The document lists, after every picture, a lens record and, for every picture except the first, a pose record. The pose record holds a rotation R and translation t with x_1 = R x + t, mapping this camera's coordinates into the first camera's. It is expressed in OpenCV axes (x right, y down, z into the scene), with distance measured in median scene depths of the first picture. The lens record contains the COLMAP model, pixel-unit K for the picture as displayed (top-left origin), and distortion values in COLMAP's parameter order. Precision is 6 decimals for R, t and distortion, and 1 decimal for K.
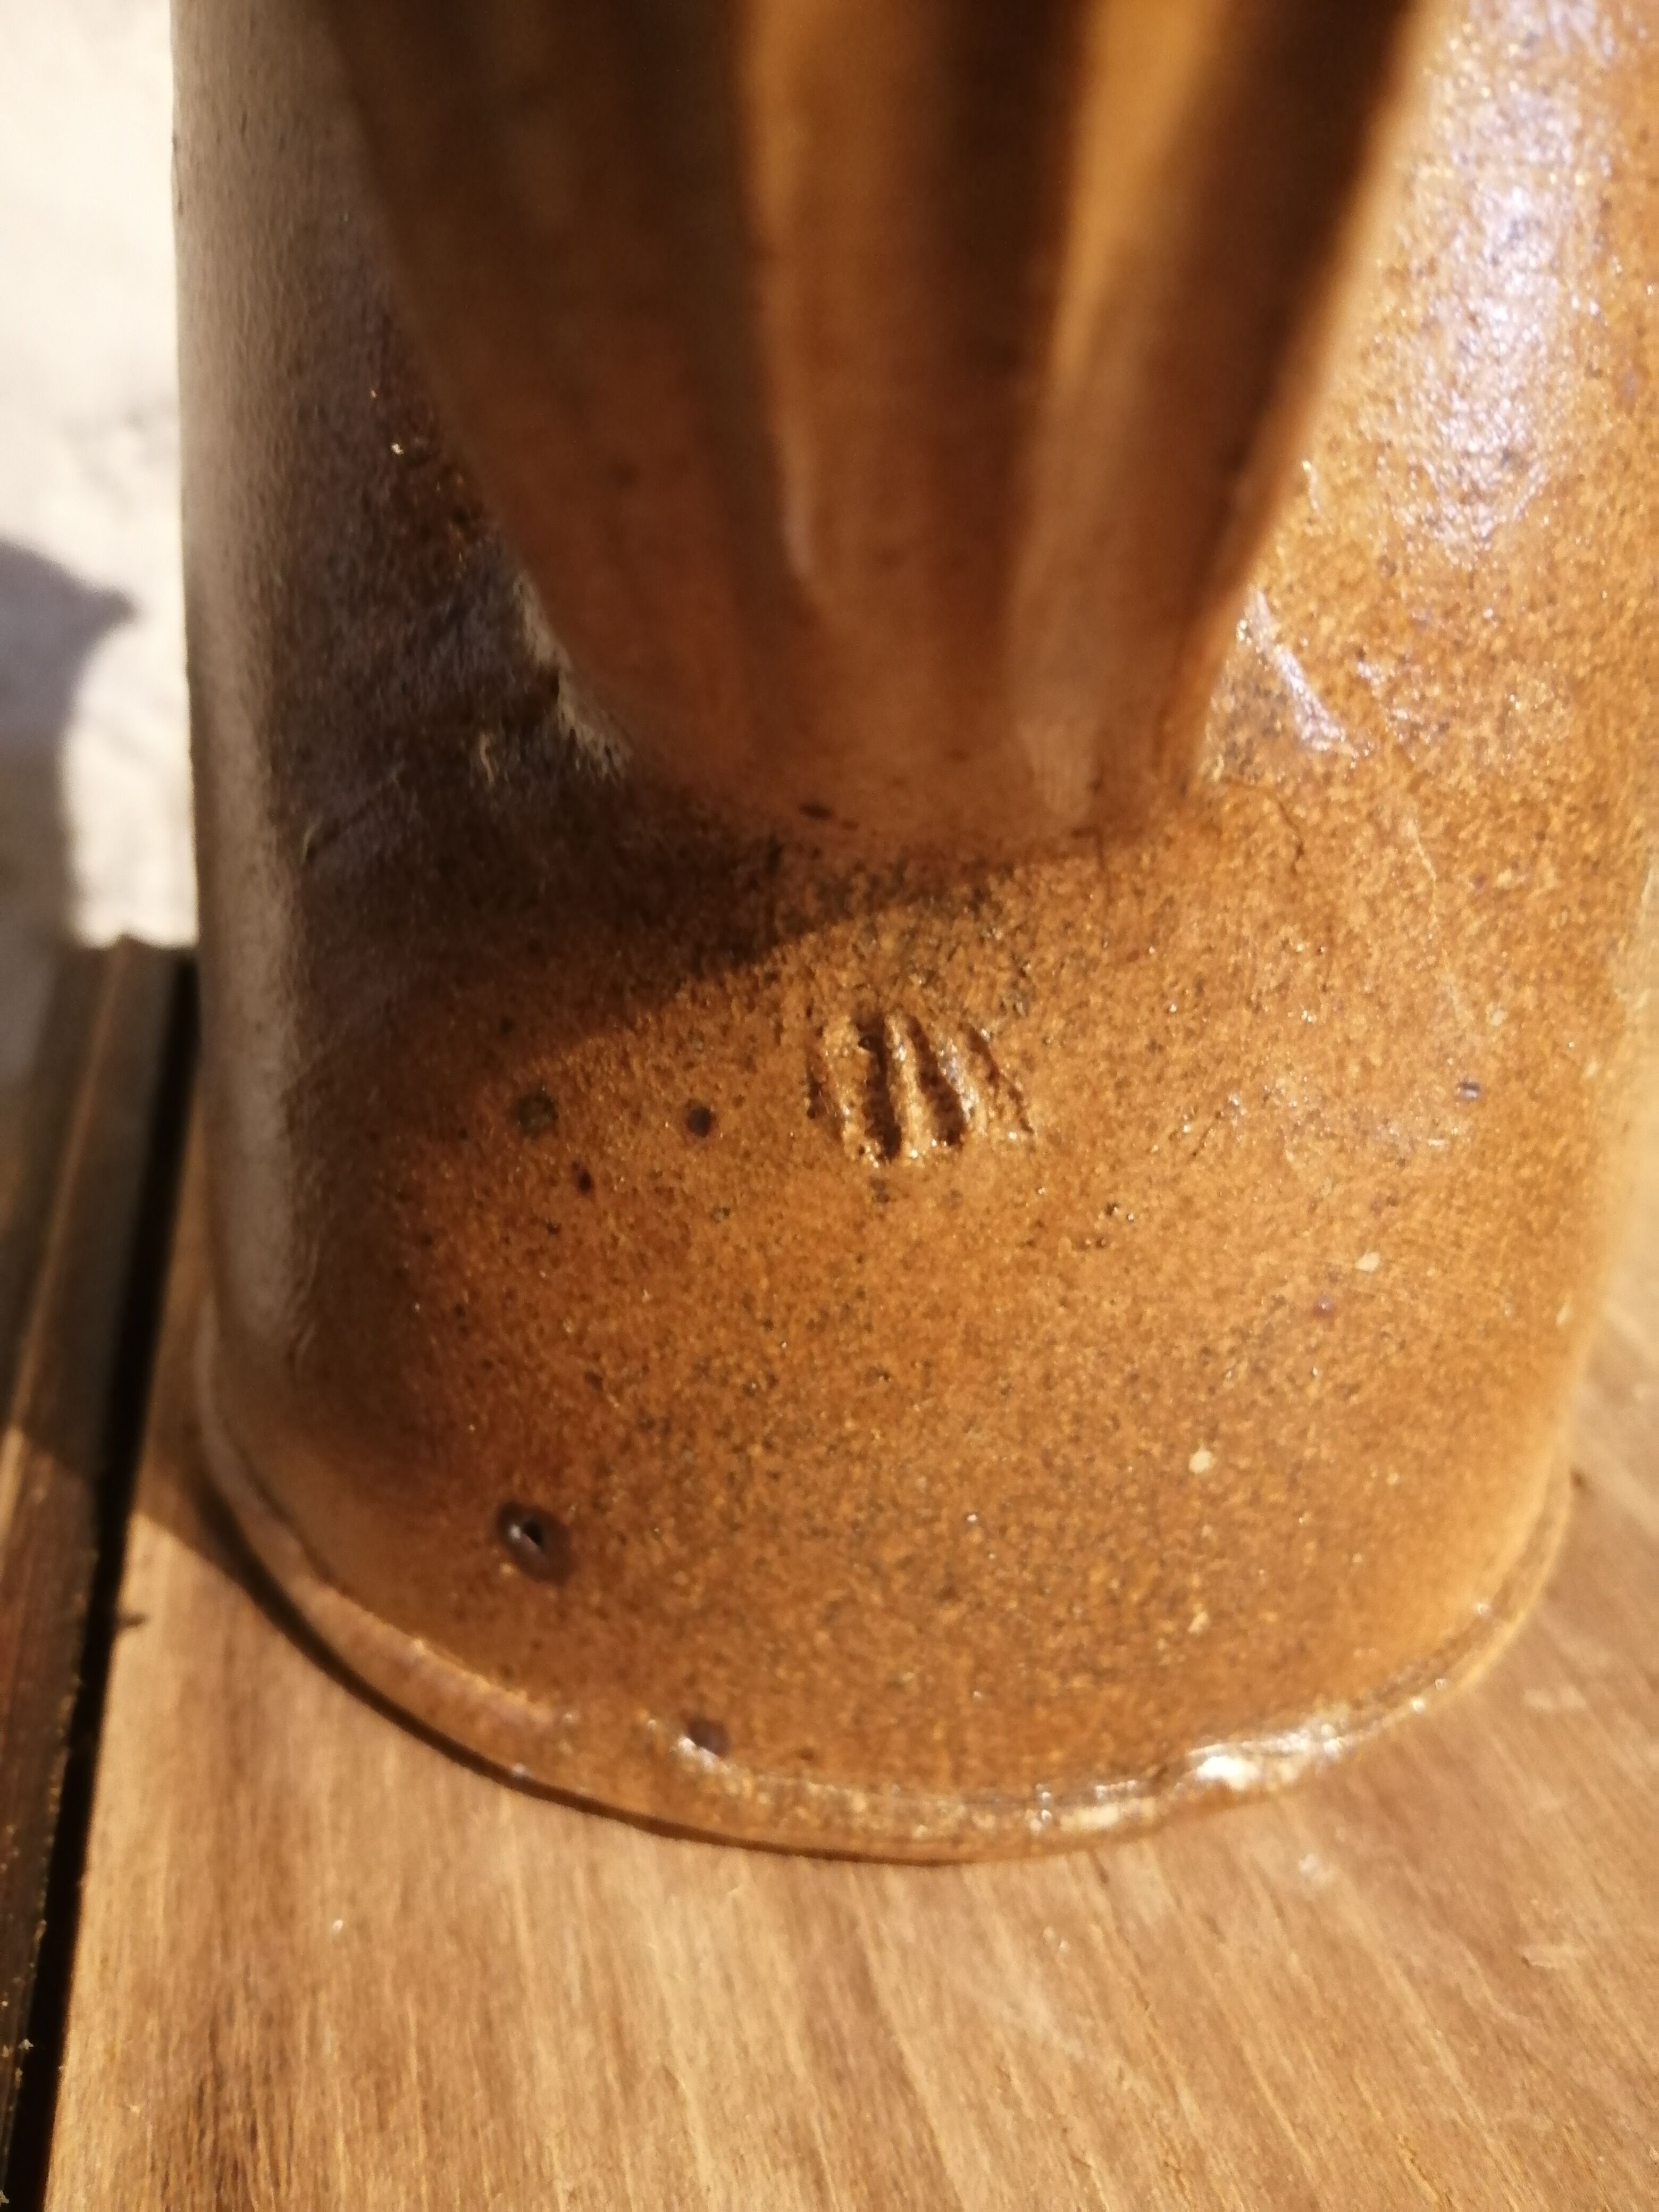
lens RADIAL K [[1774.8, 0, 824.7], [0, 1774.8, 1104.9], [0, 0, 1]] dist [0.074437, -0.145115]
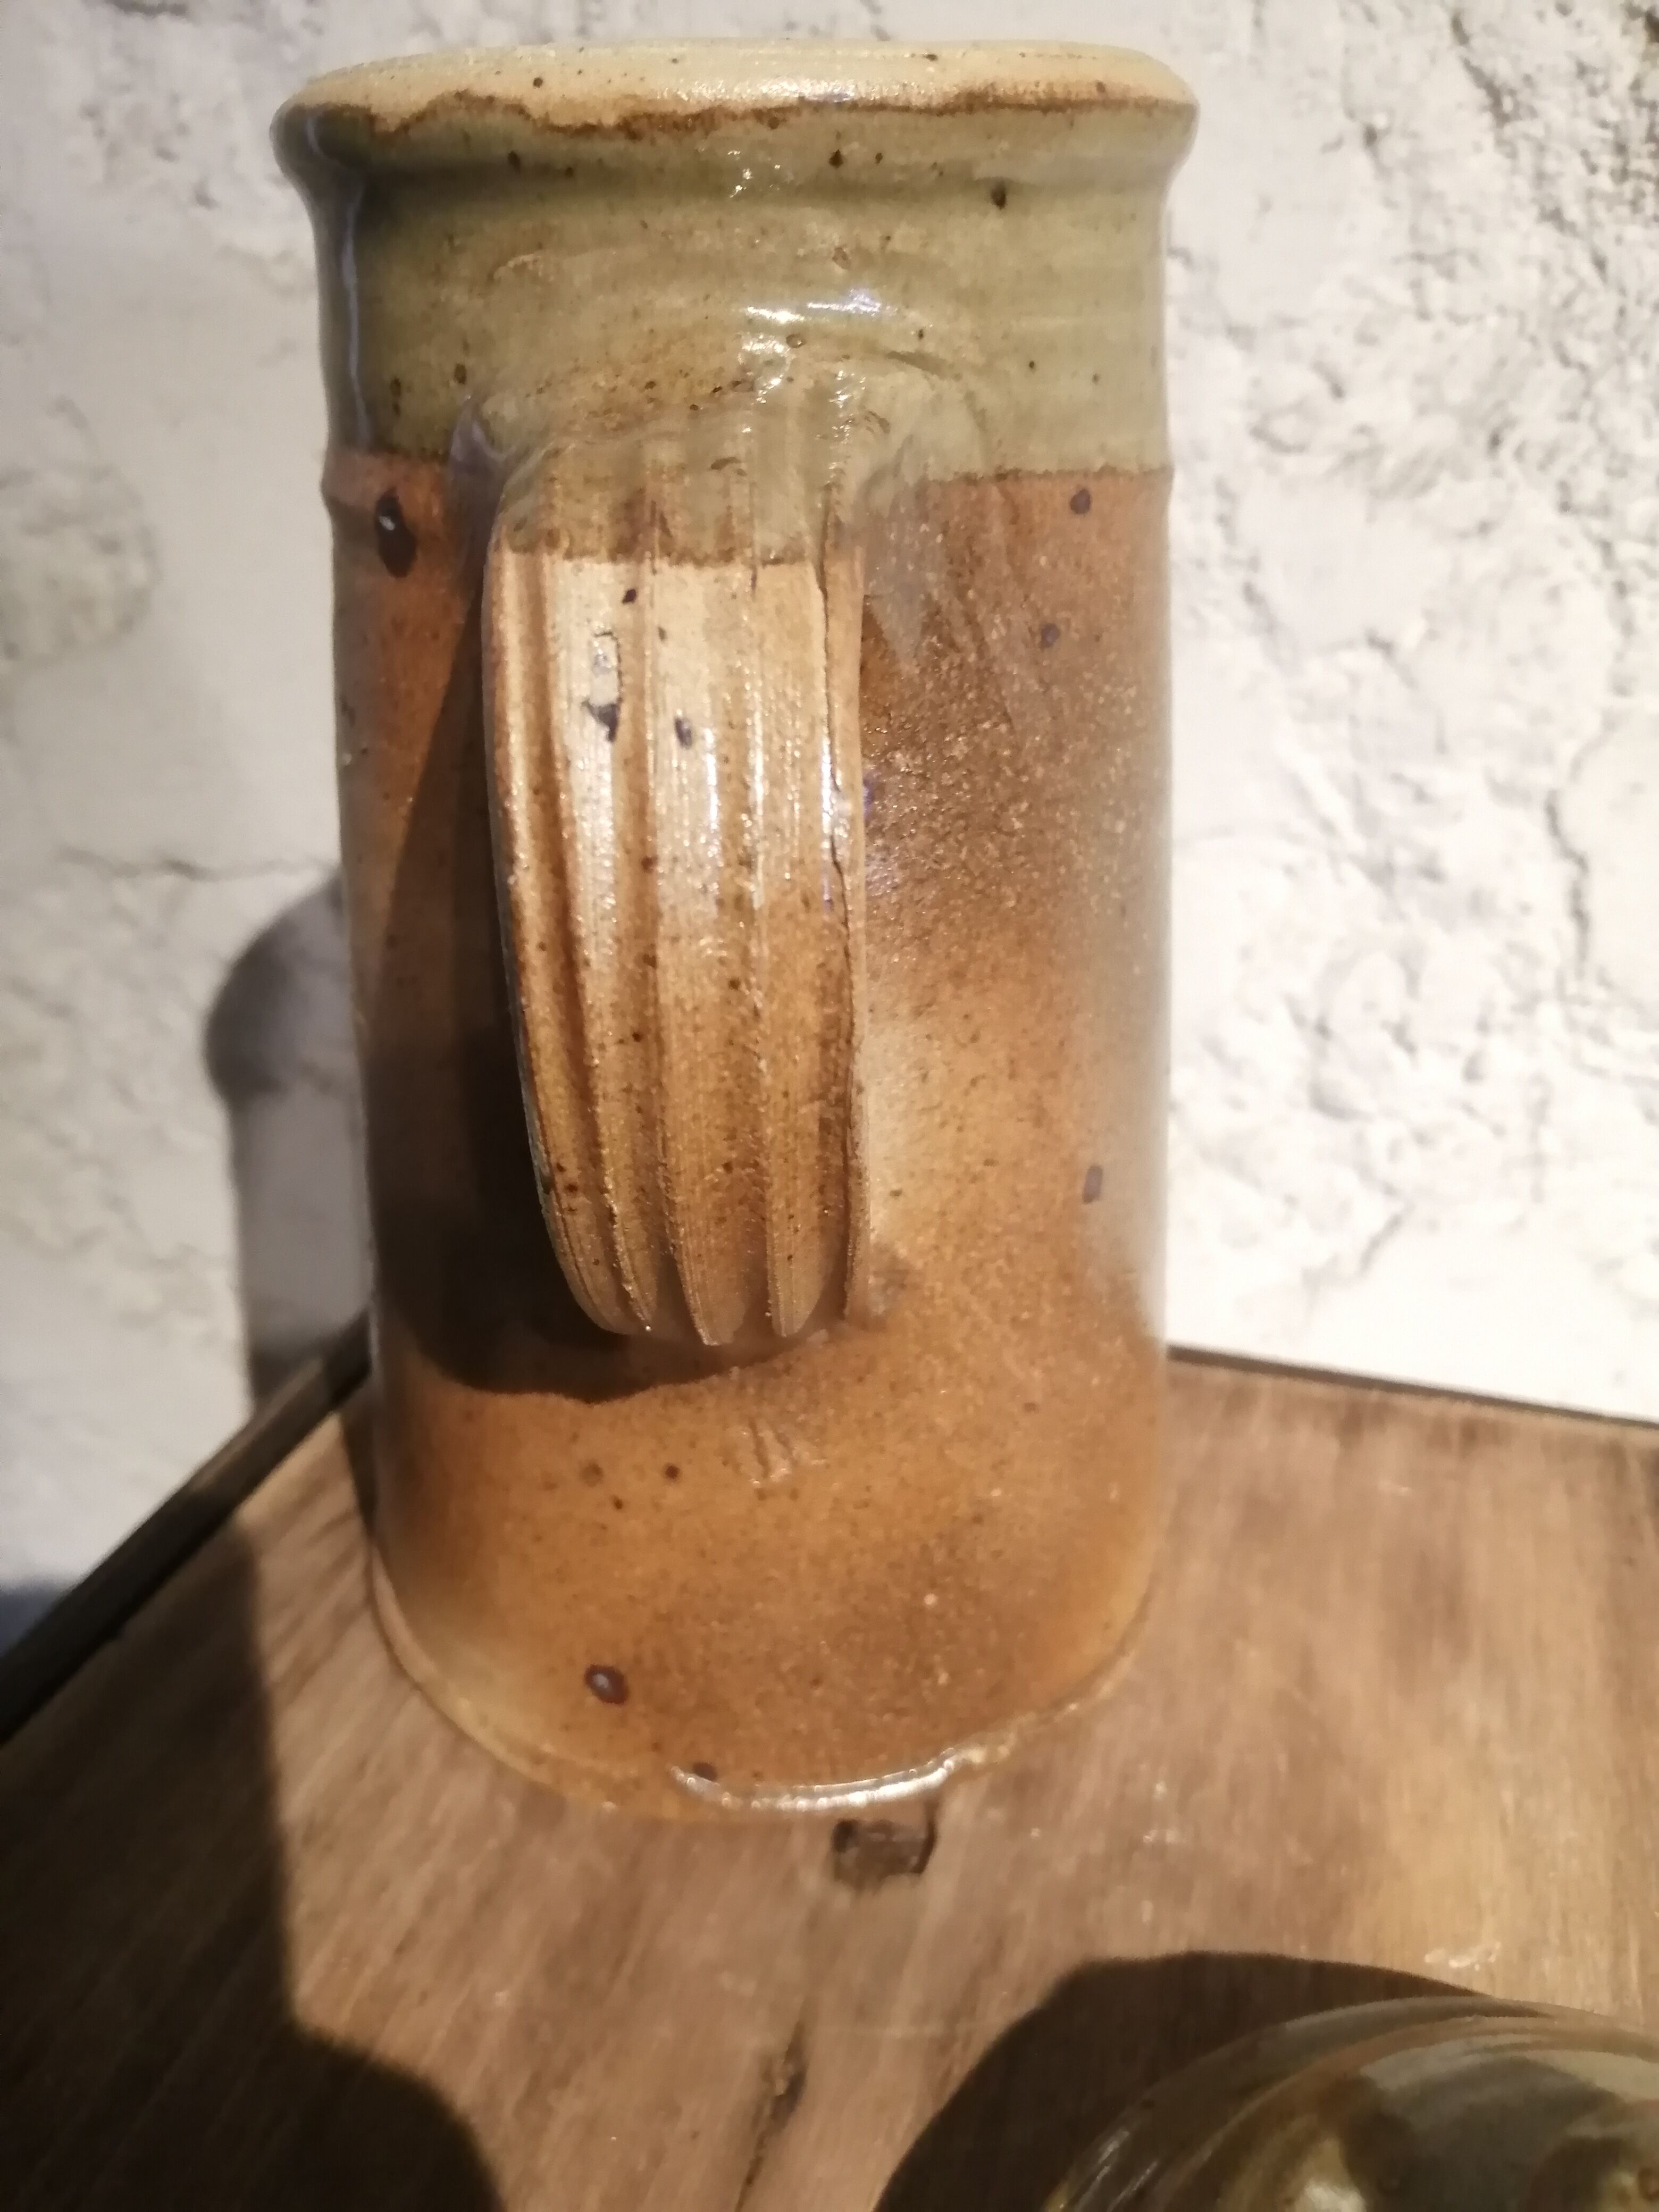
lens RADIAL K [[1774.8, 0, 857.1], [0, 1774.8, 1098.2], [0, 0, 1]] dist [0.081740, -0.191223]
pose [[0.990381, -0.109047, 0.085165, 0.014958], [0.114166, 0.991783, -0.057726, -0.271705], [-0.078171, 0.066894, 0.994693, -1.109951]]
